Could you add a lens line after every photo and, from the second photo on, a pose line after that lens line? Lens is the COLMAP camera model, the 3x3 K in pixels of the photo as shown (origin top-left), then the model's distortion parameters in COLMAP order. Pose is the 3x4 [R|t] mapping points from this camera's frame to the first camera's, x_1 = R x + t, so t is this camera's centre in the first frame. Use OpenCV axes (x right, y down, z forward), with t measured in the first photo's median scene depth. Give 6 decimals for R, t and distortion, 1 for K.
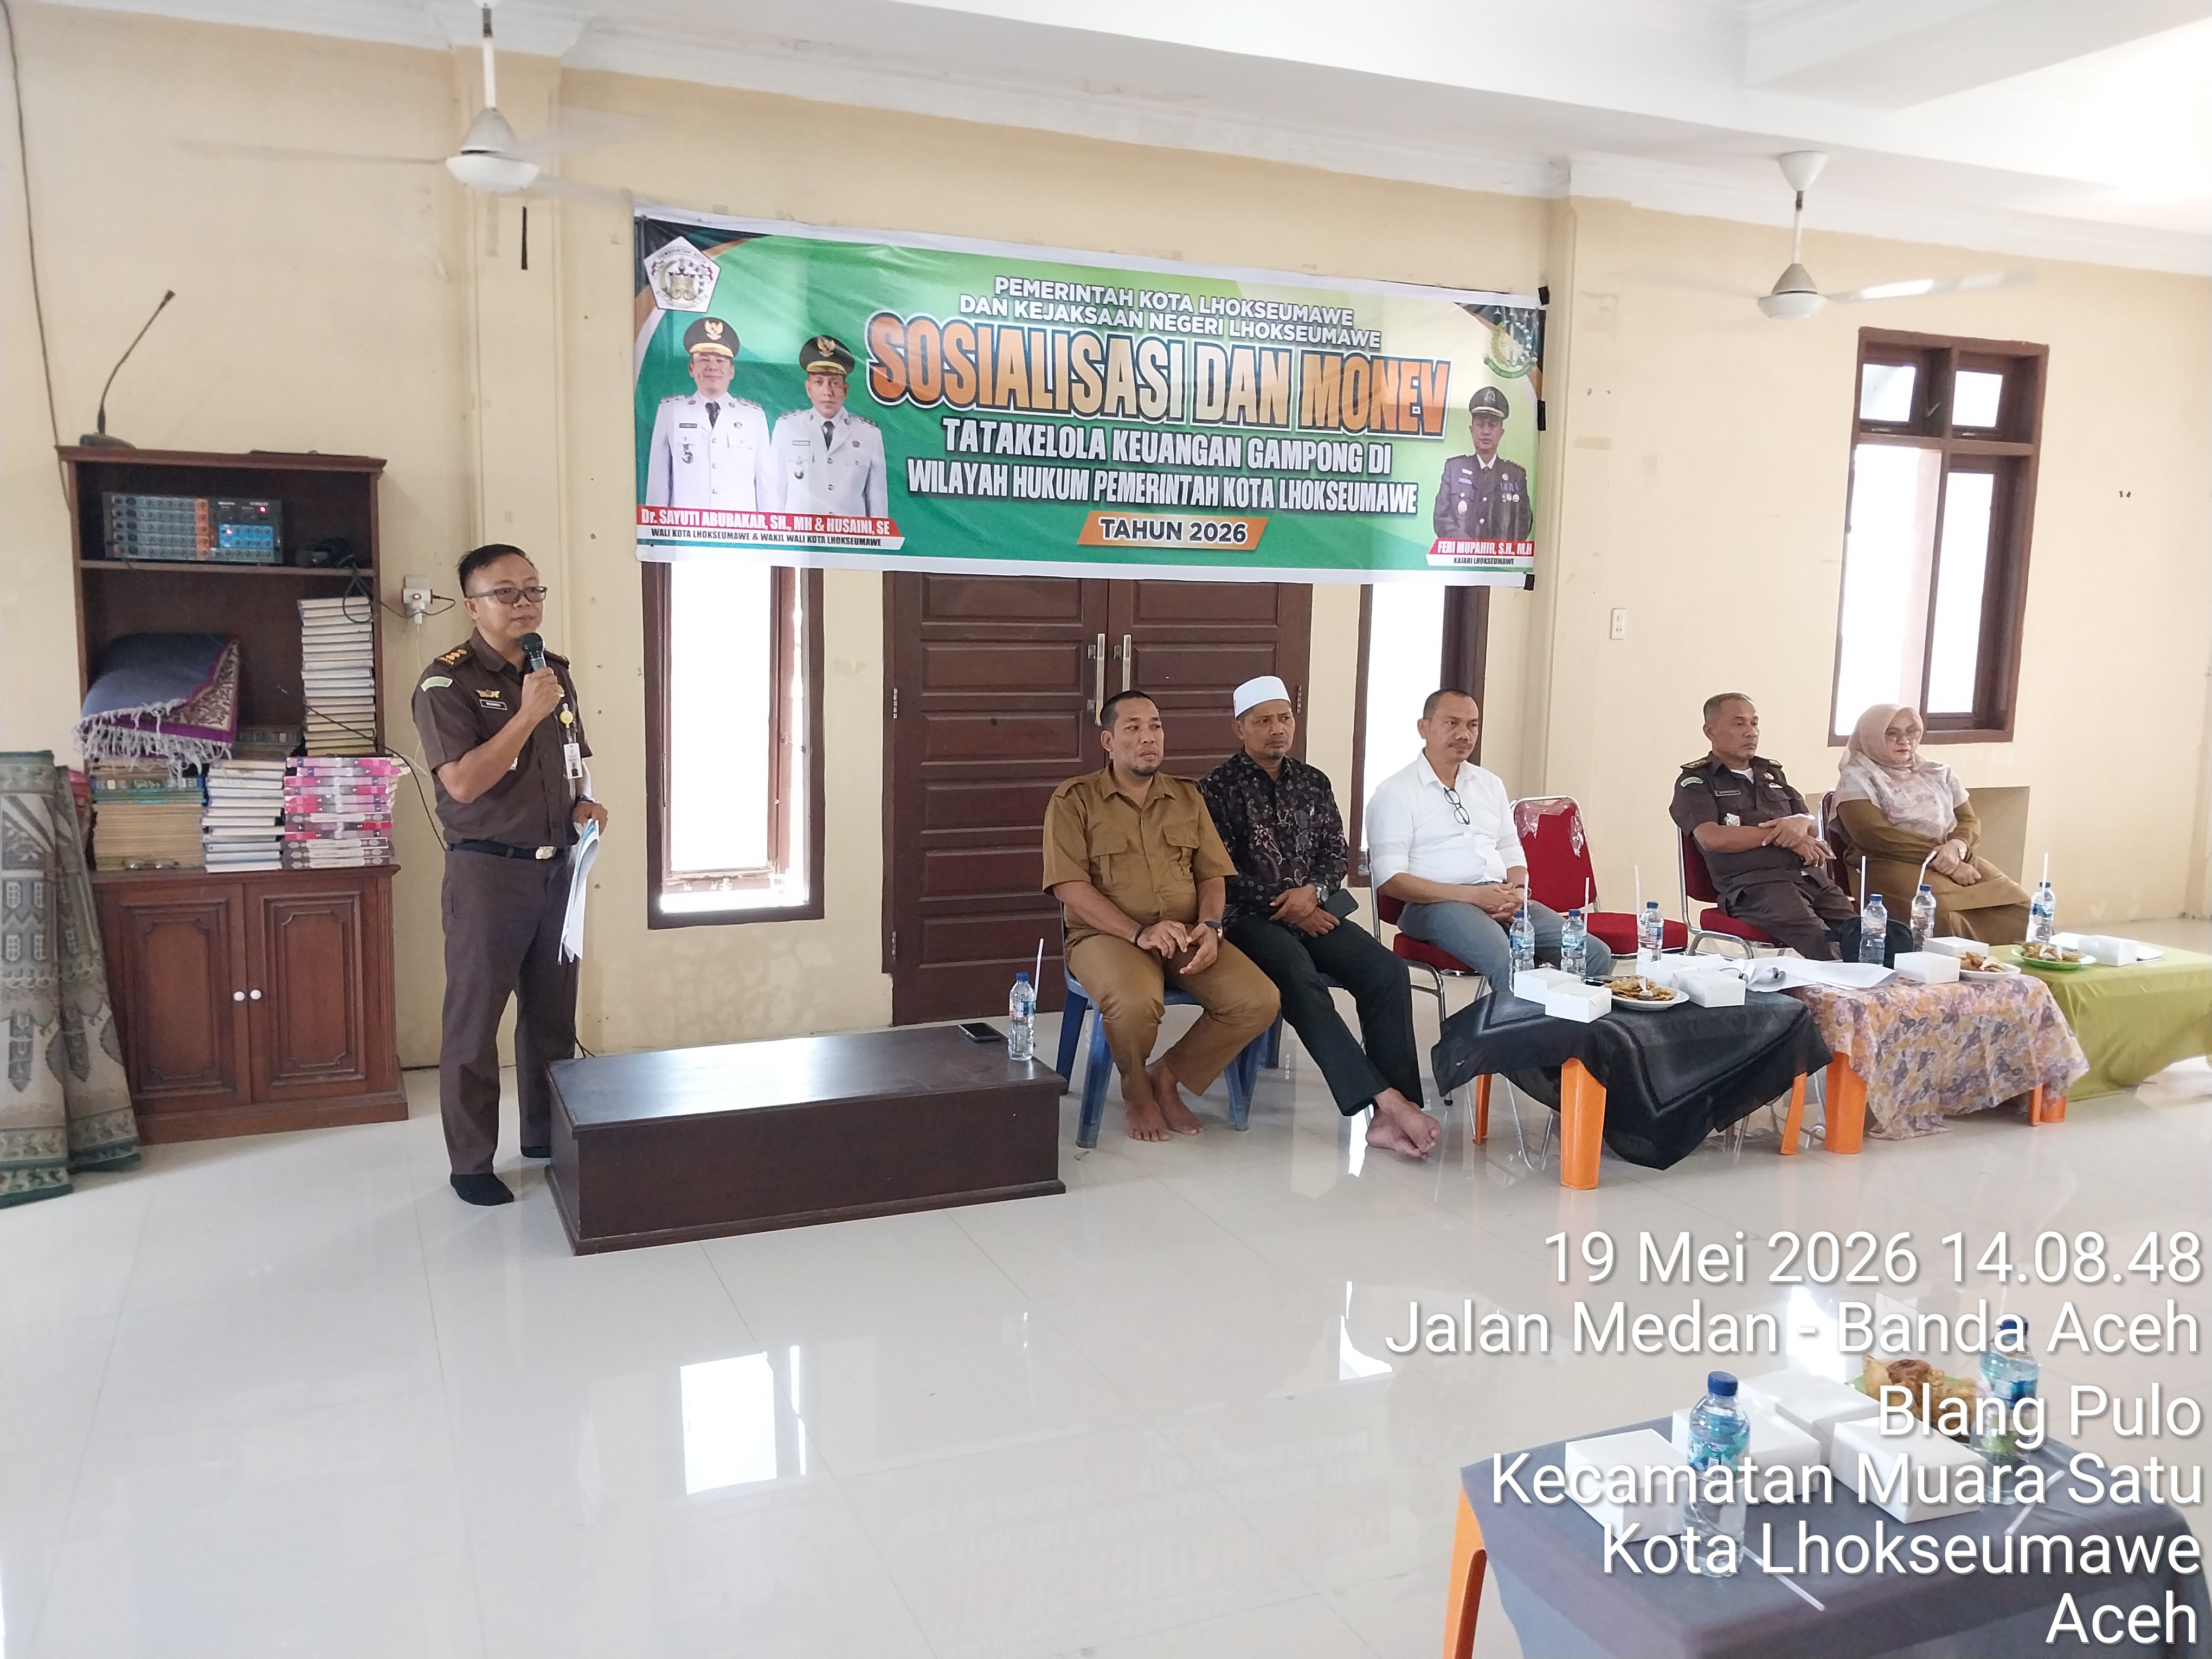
lens RADIAL K [[1723.6, 0, 1035.6], [0, 1723.6, 843.9], [0, 0, 1]] dist [0.165343, -0.391293]
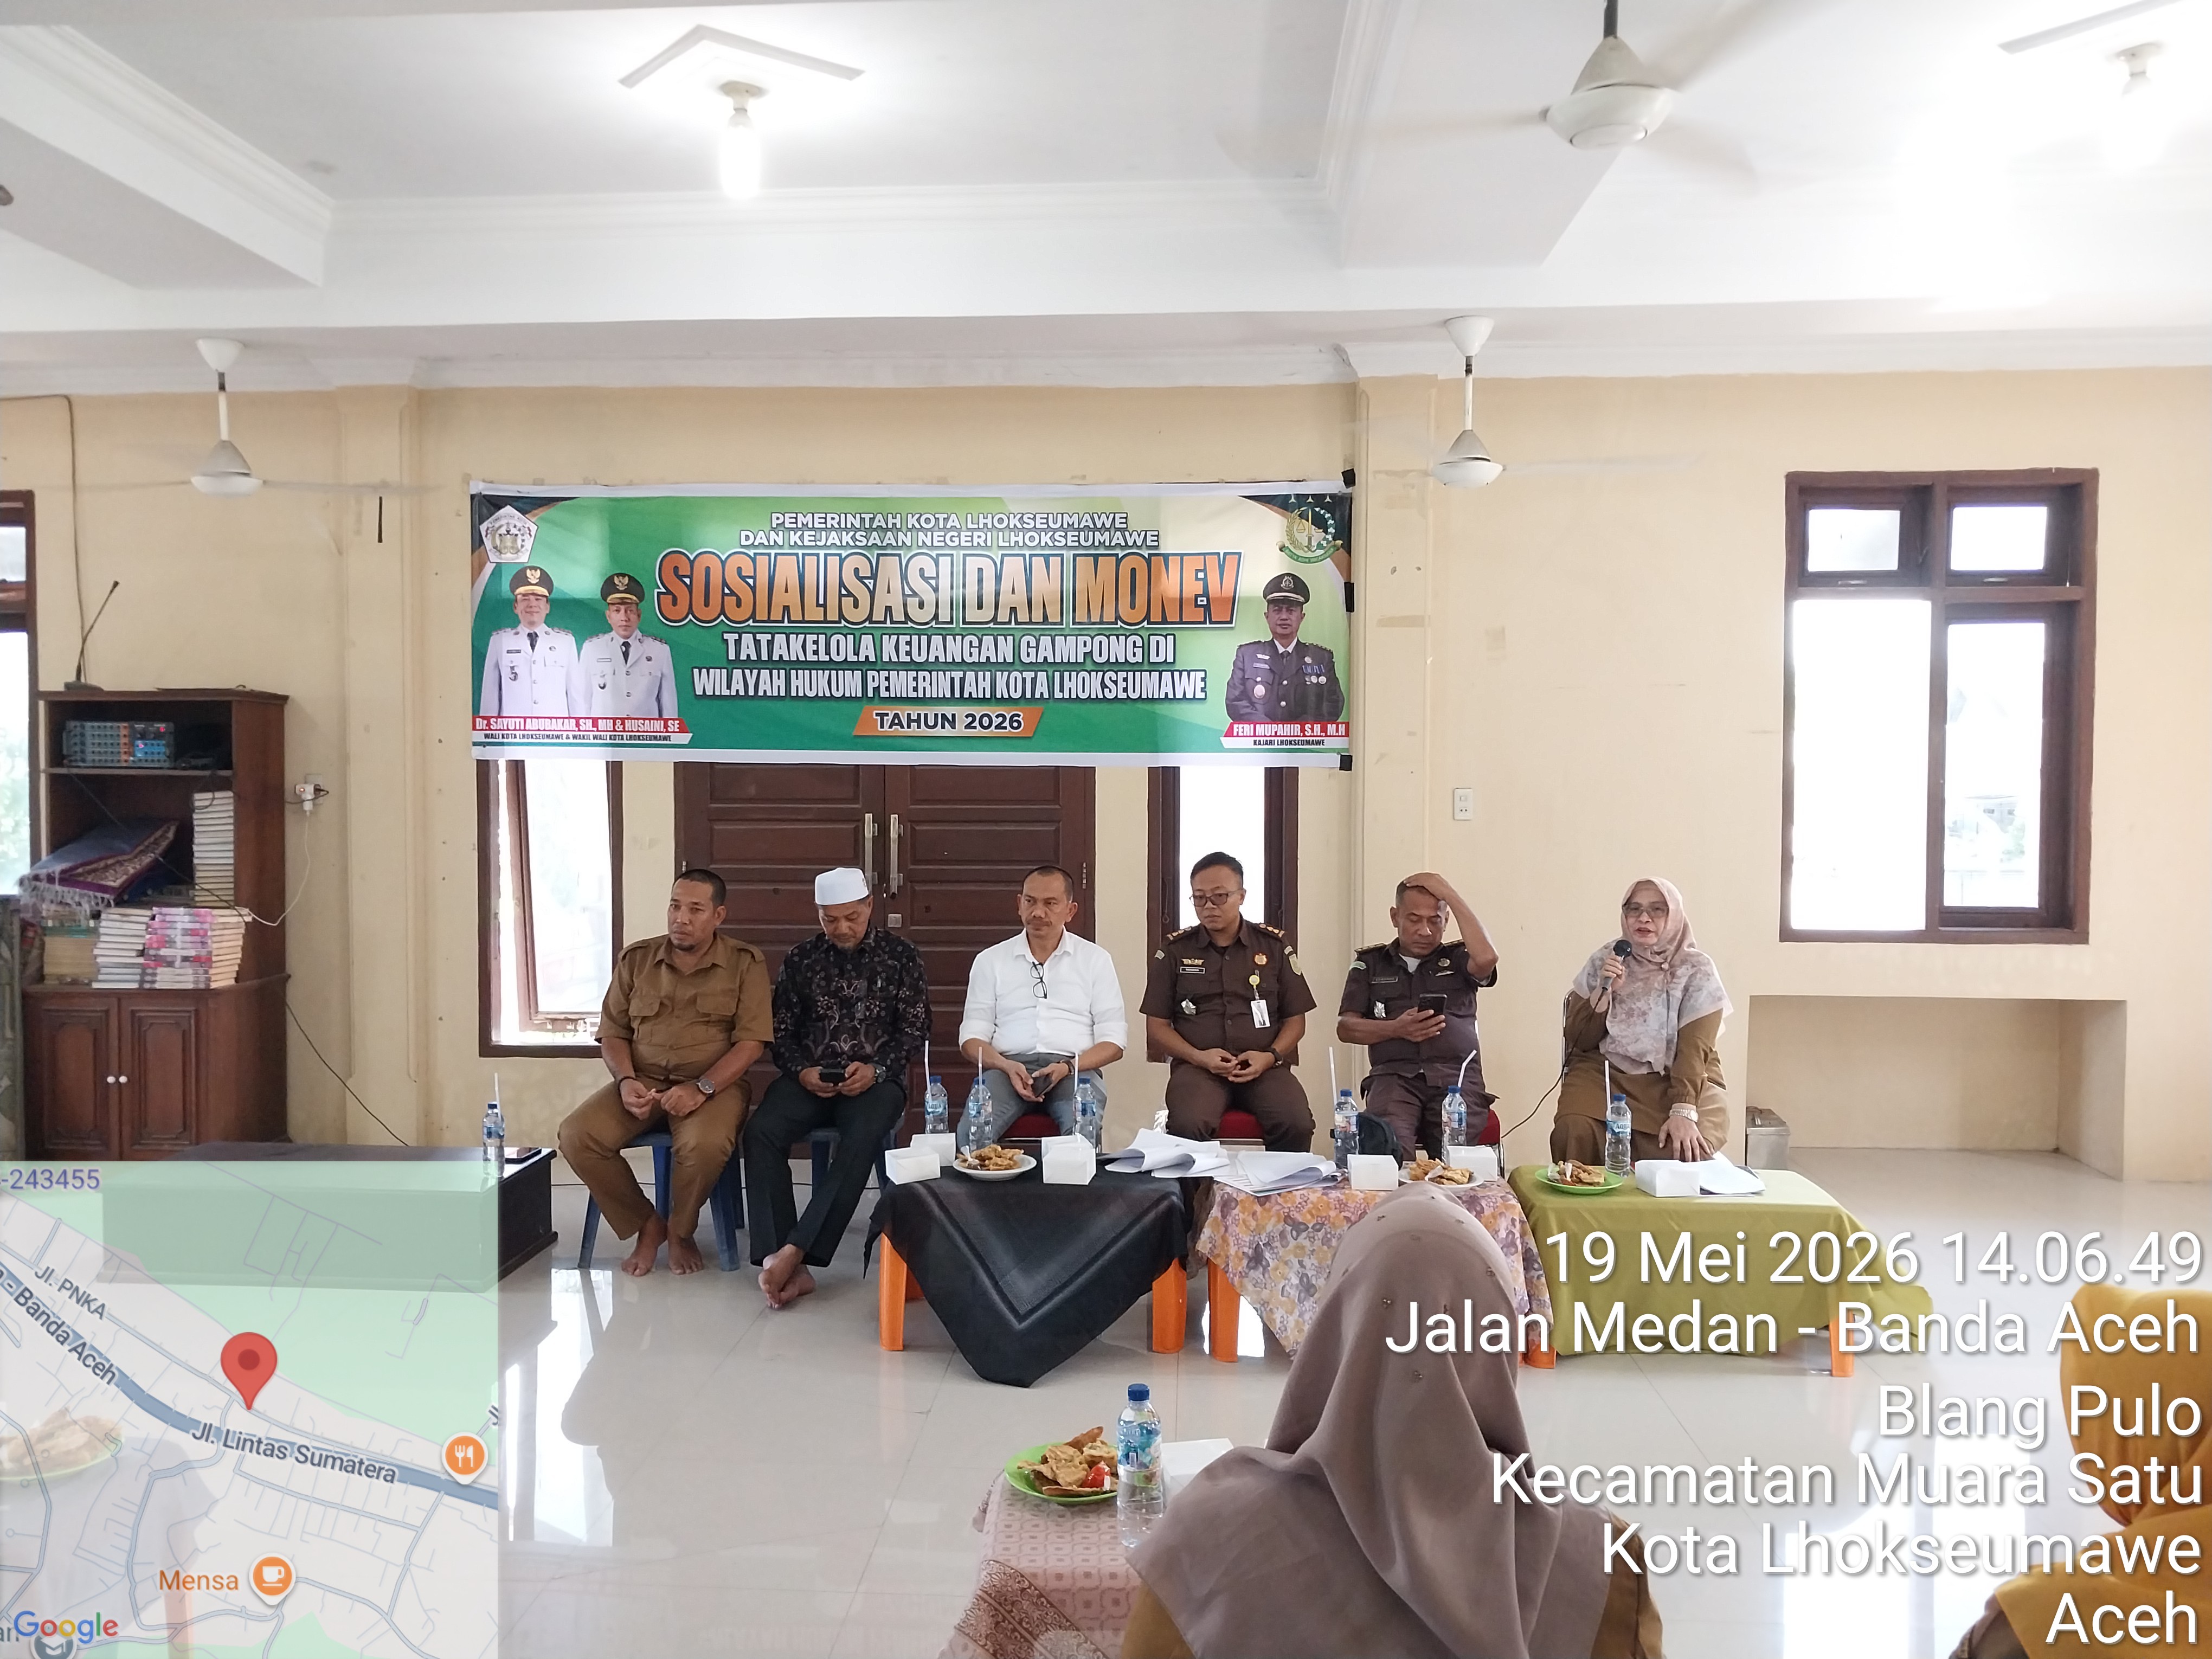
lens RADIAL K [[1723.6, 0, 1035.6], [0, 1723.6, 843.9], [0, 0, 1]] dist [0.165343, -0.391293]
pose [[0.893961, 0.004968, -0.448117, 0.631667], [-0.051122, 0.994542, -0.090959, -0.007019], [0.445219, 0.104222, 0.889336, 0.062224]]
